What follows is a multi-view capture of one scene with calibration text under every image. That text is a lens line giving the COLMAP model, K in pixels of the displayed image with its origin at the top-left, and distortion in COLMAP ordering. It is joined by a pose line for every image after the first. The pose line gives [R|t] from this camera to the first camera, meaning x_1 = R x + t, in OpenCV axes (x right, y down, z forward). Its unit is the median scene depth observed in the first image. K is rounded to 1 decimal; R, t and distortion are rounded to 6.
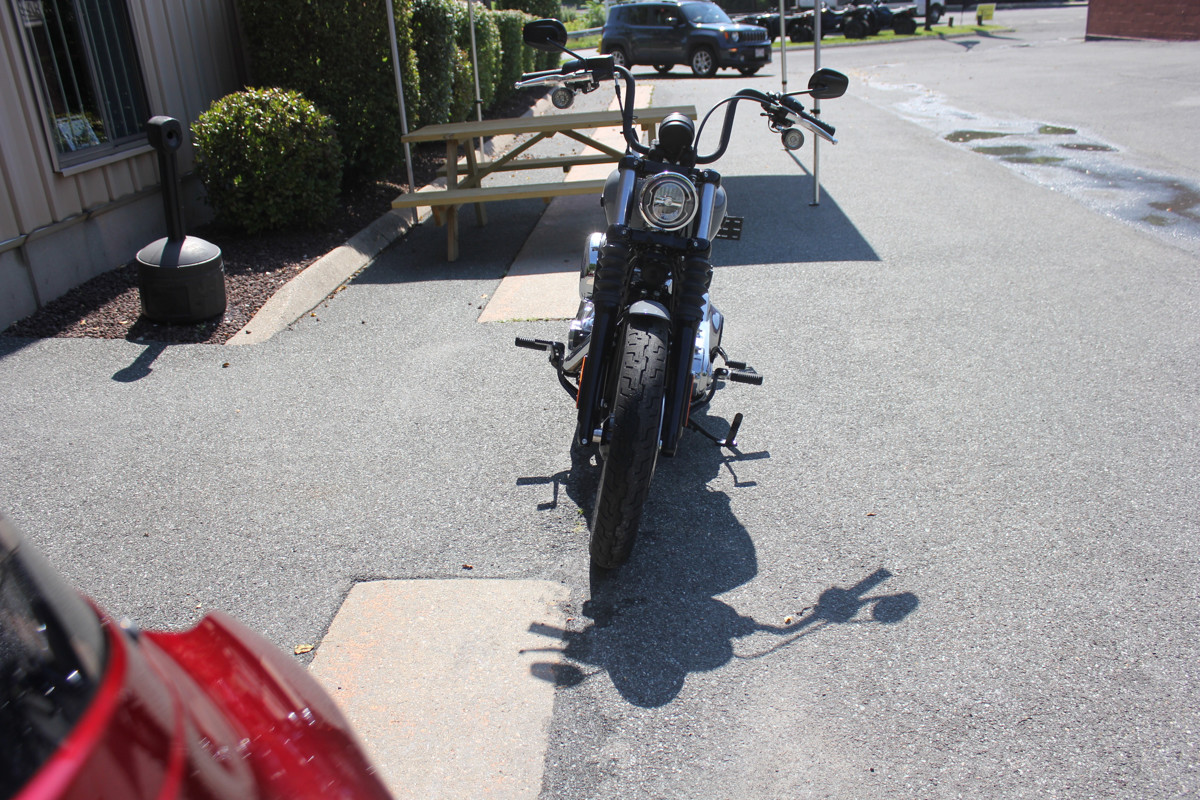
lens RADIAL K [[1052.7, 0, 600.0], [0, 1052.7, 400.0], [0, 0, 1]] dist [-0.130182, 0.110024]
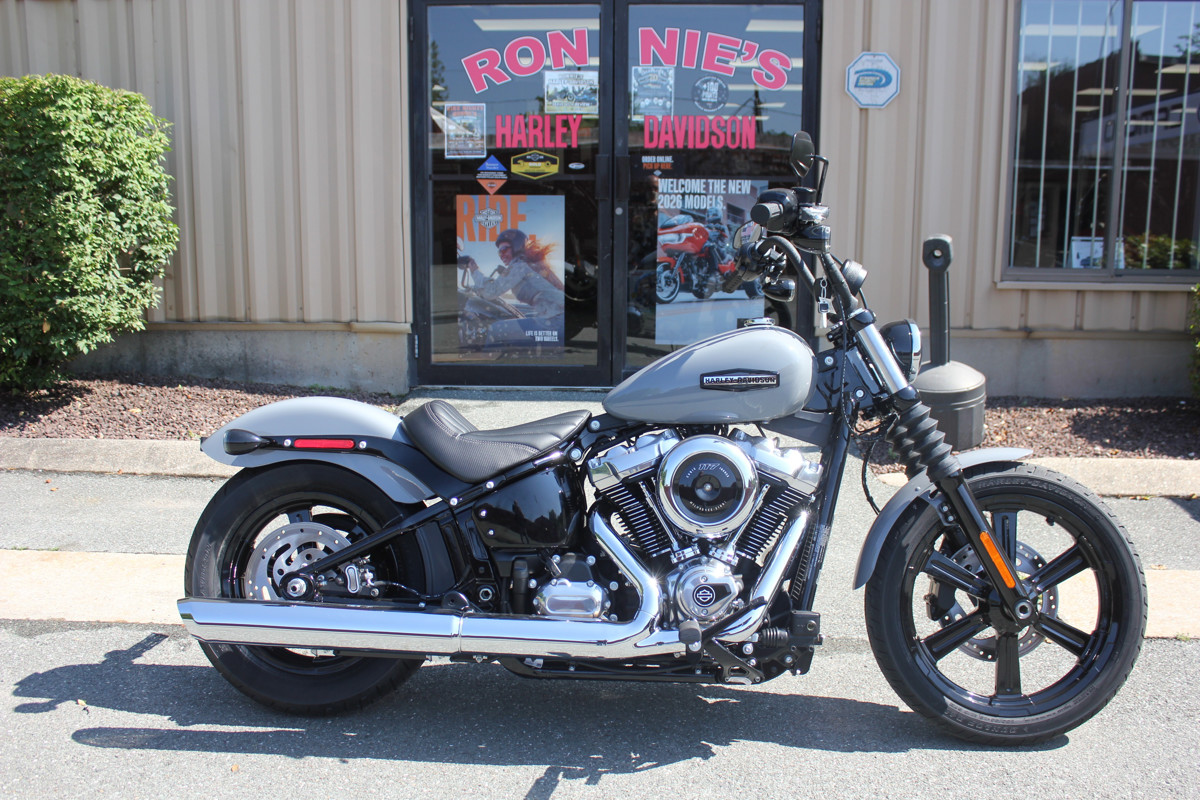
lens RADIAL K [[1113.0, 0, 600.0], [0, 1113.0, 400.0], [0, 0, 1]] dist [-0.144917, 0.152608]
pose [[0.014698, 0.252733, -0.967424, 0.448303], [-0.362001, 0.903239, 0.230465, -0.194576], [0.932062, 0.346821, 0.104766, 0.490900]]
